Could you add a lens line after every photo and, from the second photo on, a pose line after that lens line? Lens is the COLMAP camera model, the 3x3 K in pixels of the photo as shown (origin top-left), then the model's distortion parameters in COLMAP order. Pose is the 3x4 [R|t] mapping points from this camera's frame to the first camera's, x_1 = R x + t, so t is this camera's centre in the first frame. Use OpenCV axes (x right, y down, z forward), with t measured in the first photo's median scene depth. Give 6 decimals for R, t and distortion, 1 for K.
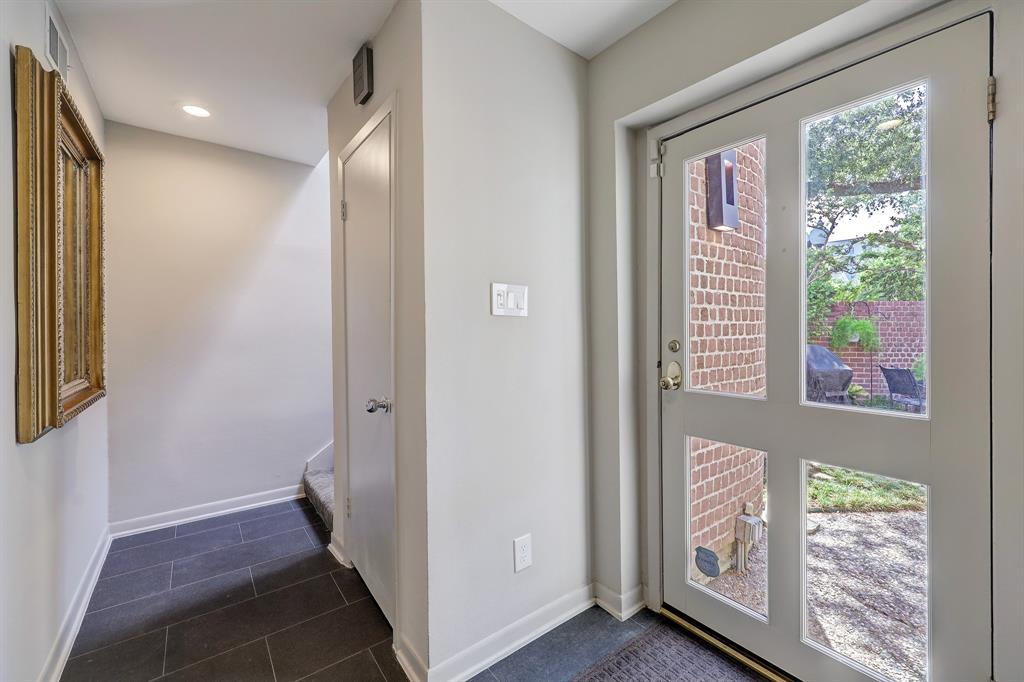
lens RADIAL K [[414.3, 0, 515.1], [0, 414.3, 330.1], [0, 0, 1]] dist [-0.001852, -0.000158]
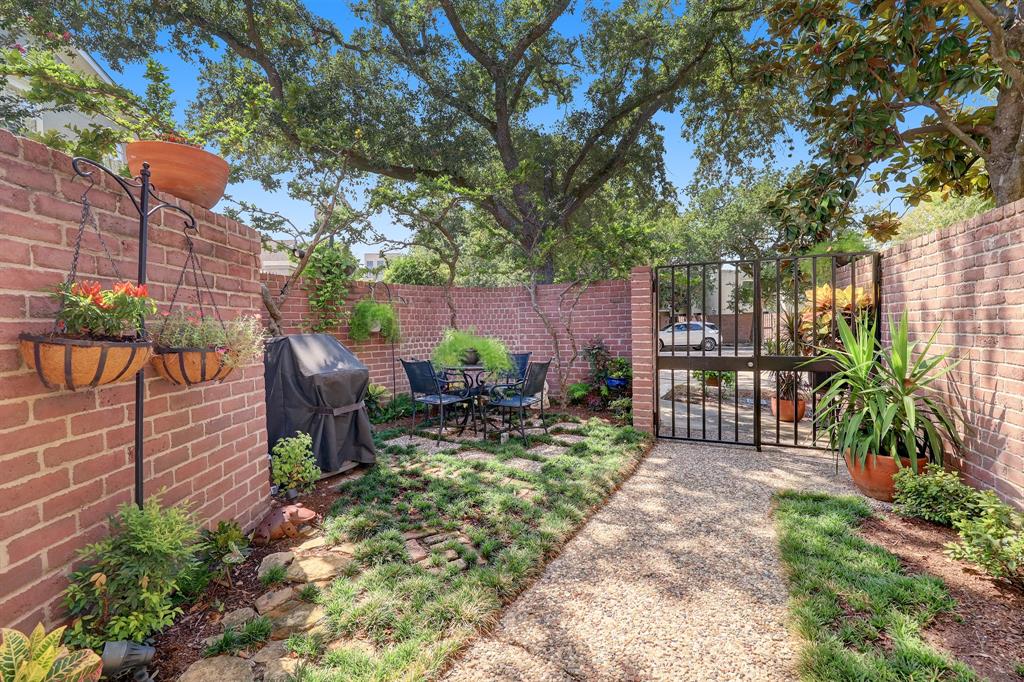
lens RADIAL K [[414.3, 0, 515.1], [0, 414.3, 330.1], [0, 0, 1]] dist [-0.001852, -0.000158]
pose [[0.547752, -0.017967, 0.836448, 0.295203], [0.027213, 0.999623, 0.003651, 0.029182], [-0.836198, 0.020762, 0.548034, 0.333134]]
